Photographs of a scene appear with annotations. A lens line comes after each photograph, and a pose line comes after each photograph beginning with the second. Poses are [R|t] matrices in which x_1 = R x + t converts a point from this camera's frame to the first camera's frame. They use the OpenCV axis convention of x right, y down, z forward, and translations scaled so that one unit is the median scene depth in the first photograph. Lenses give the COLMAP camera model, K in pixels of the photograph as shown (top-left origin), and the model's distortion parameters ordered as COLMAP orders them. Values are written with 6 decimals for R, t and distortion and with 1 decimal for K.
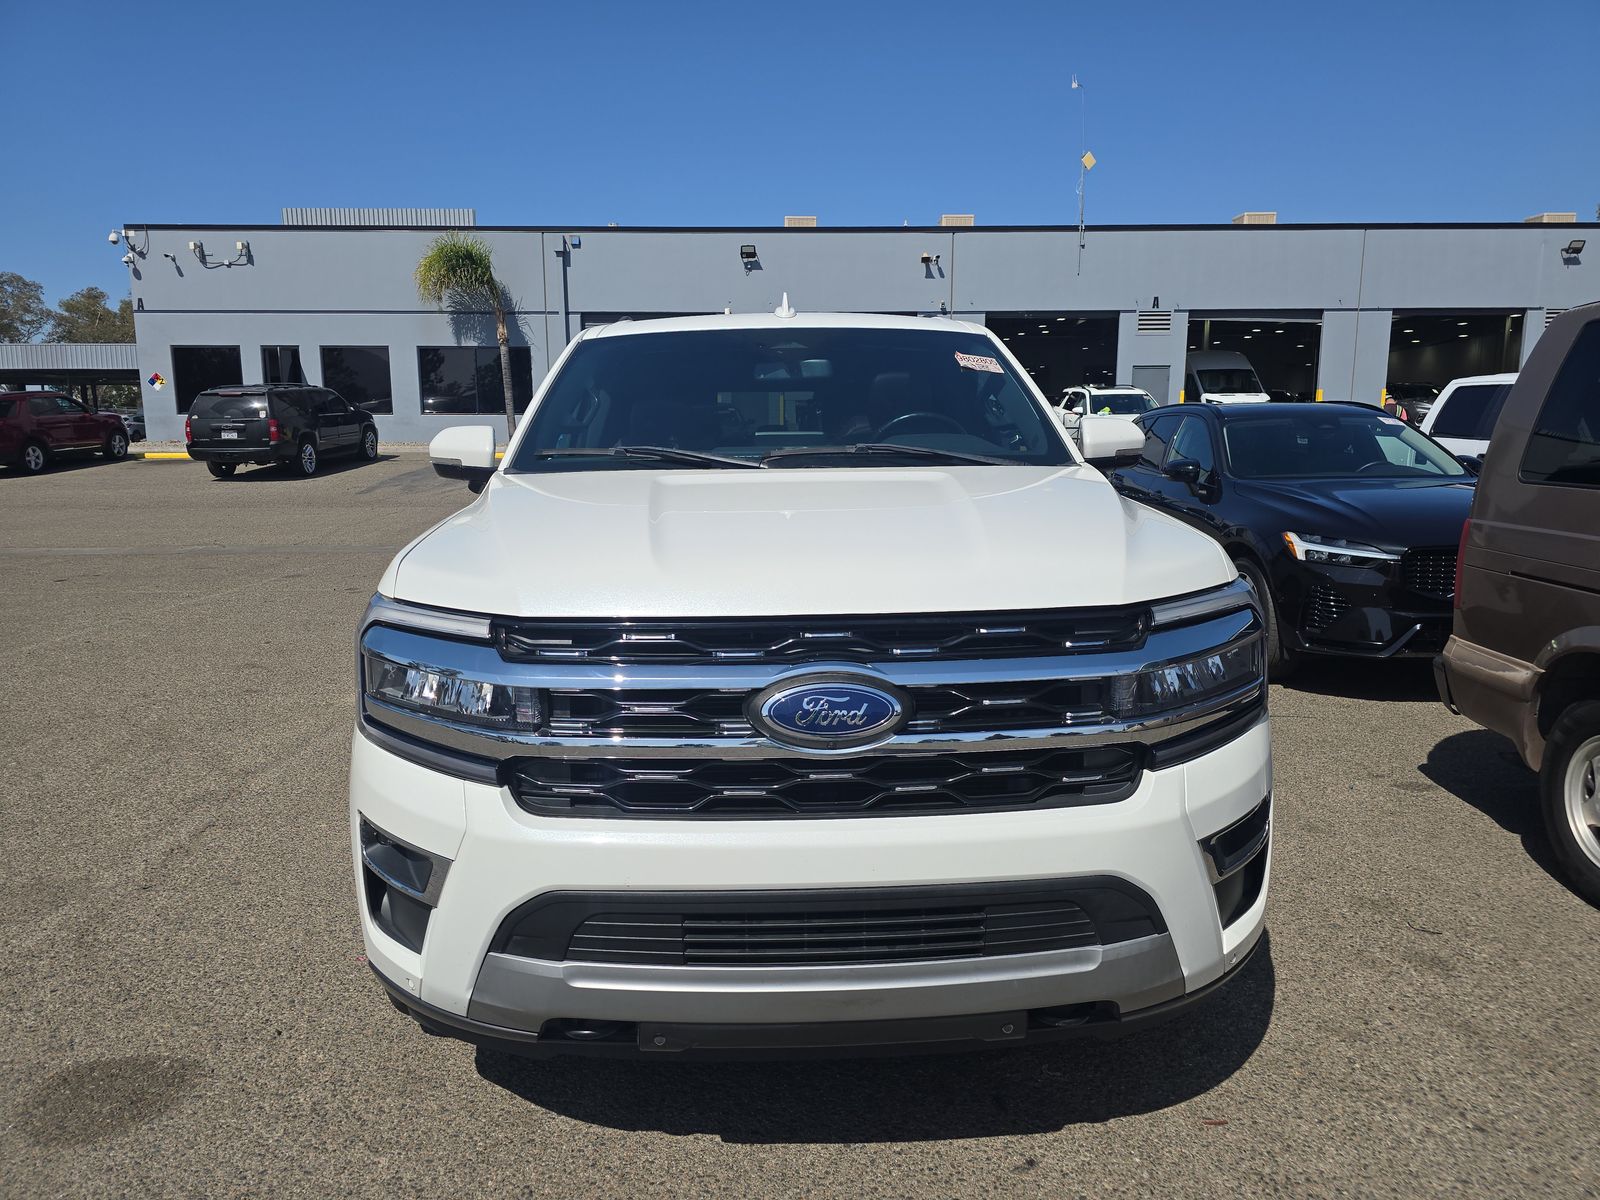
lens RADIAL K [[1089.4, 0, 793.0], [0, 1089.4, 600.4], [0, 0, 1]] dist [0.051267, -0.037584]
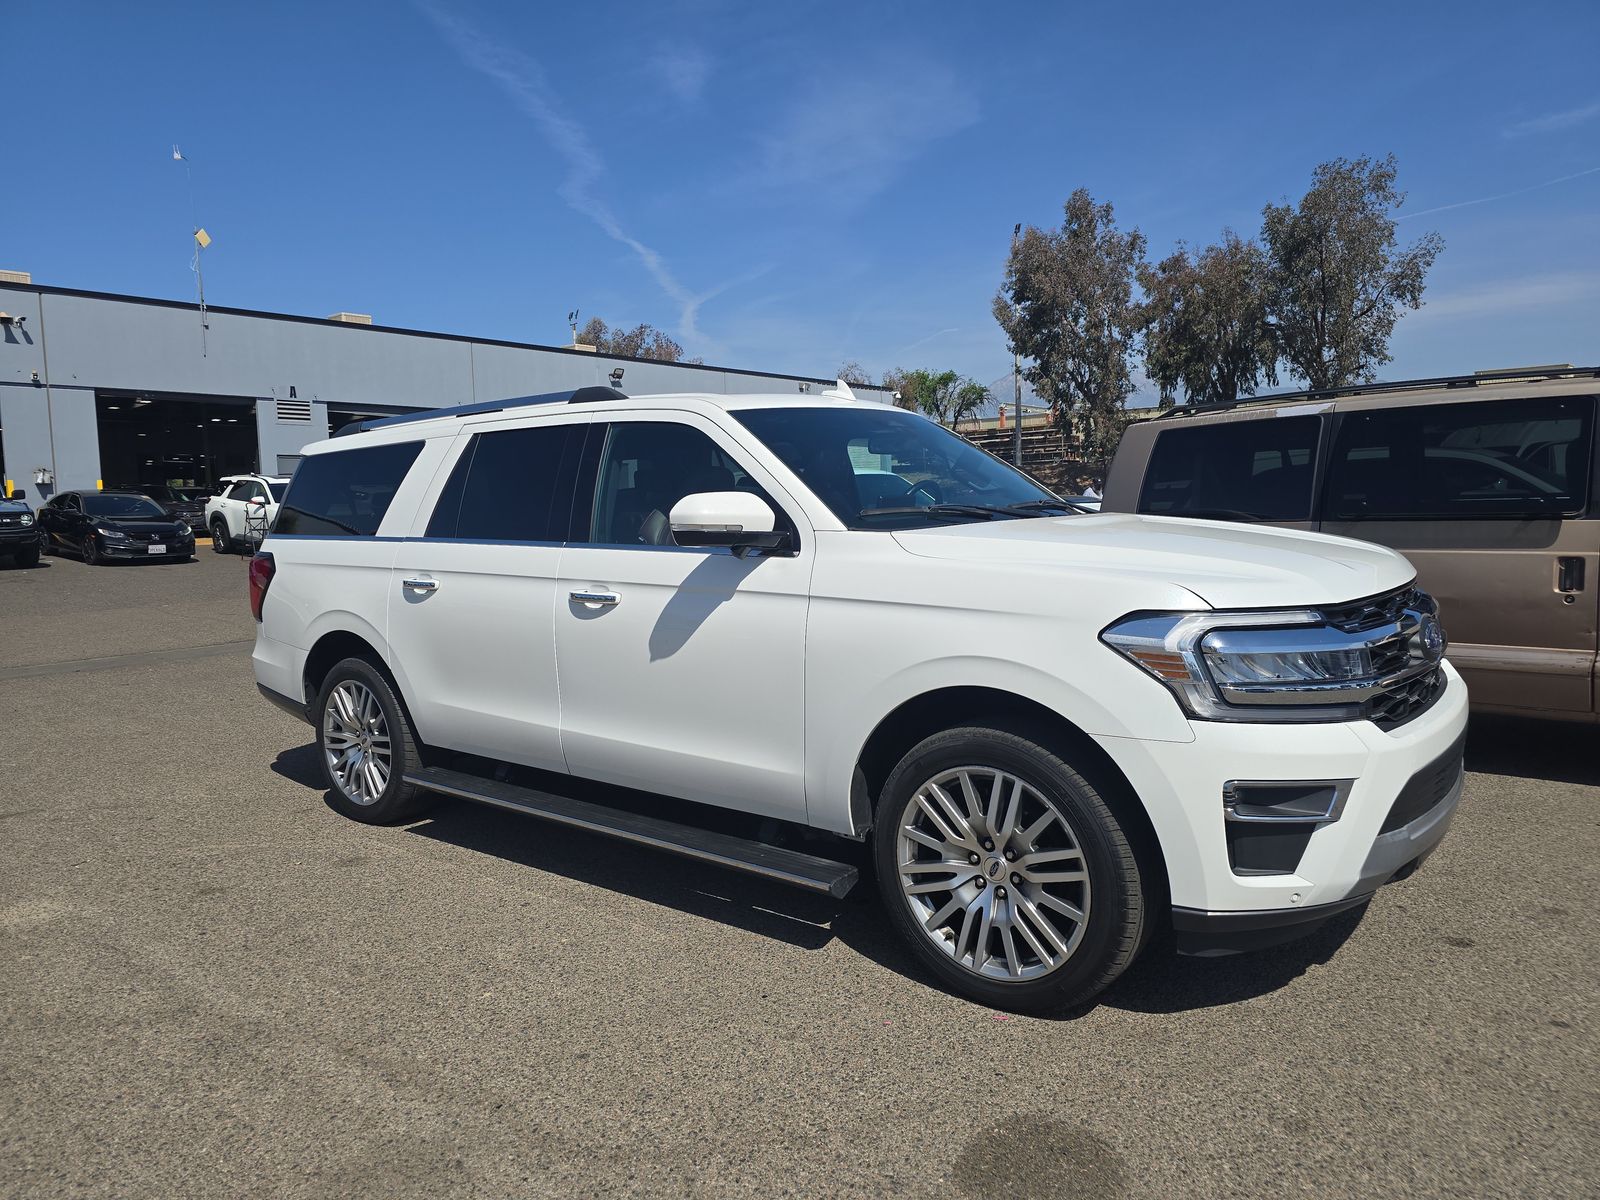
lens RADIAL K [[1089.4, 0, 793.0], [0, 1089.4, 600.4], [0, 0, 1]] dist [0.051267, -0.037584]
pose [[0.647114, -0.080566, 0.758124, -0.138564], [0.144035, 0.989413, -0.017799, -0.004968], [-0.748663, 0.120714, 0.651868, 0.045565]]
